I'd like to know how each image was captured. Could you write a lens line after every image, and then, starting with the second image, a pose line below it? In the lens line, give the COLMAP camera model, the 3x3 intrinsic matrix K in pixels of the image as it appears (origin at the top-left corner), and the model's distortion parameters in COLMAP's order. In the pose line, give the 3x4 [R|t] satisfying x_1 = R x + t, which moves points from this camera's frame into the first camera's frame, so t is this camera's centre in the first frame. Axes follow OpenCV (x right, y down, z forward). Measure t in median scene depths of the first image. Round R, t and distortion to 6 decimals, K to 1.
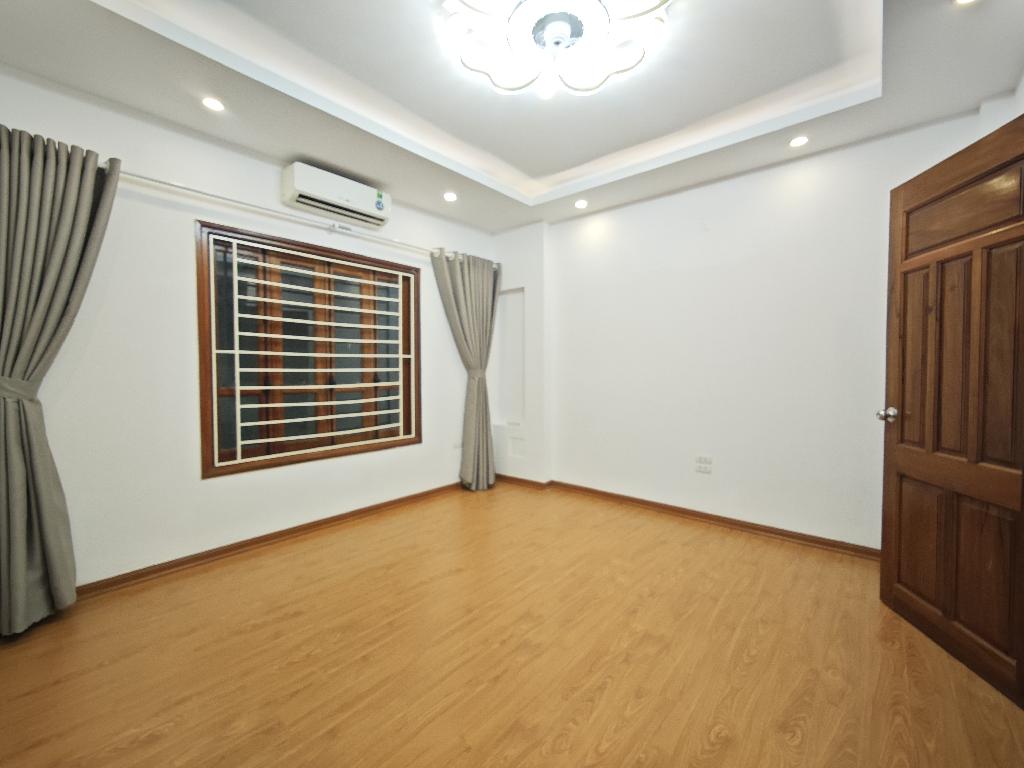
lens RADIAL K [[425.7, 0, 508.1], [0, 425.7, 379.1], [0, 0, 1]] dist [-0.000063, 0.000394]
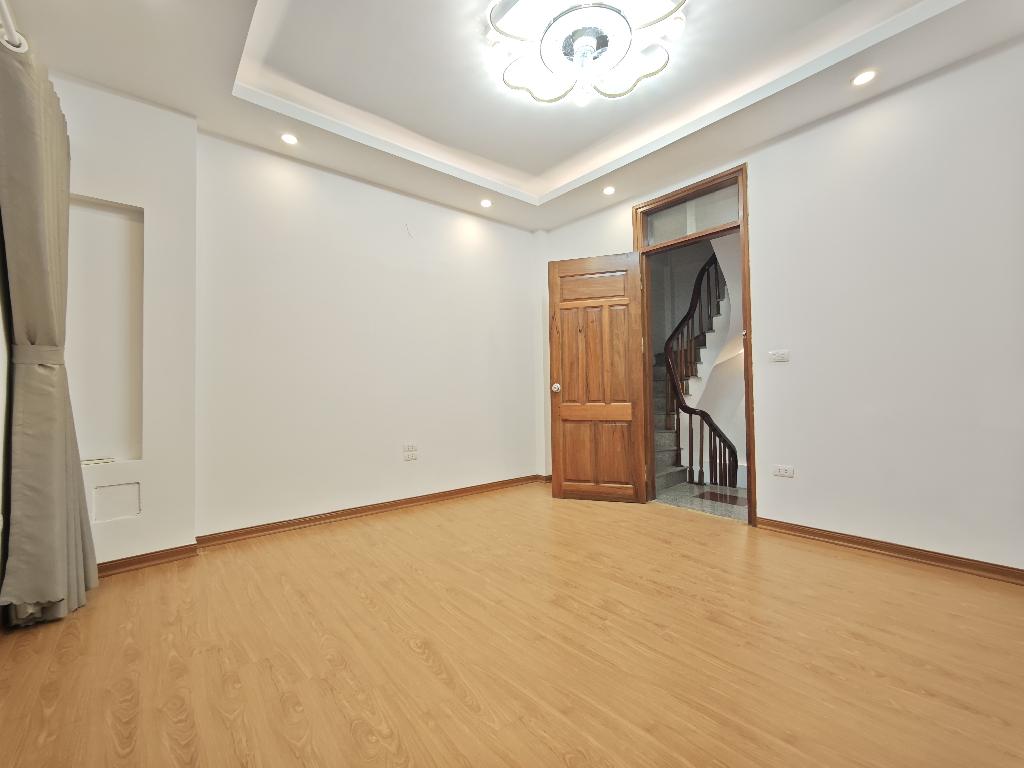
lens RADIAL K [[425.7, 0, 508.1], [0, 425.7, 379.1], [0, 0, 1]] dist [-0.000063, 0.000394]
pose [[0.166610, 0.020114, 0.985818, -0.904266], [0.039879, 0.998836, -0.027119, 0.089067], [-0.985216, 0.043831, 0.165614, 0.928923]]
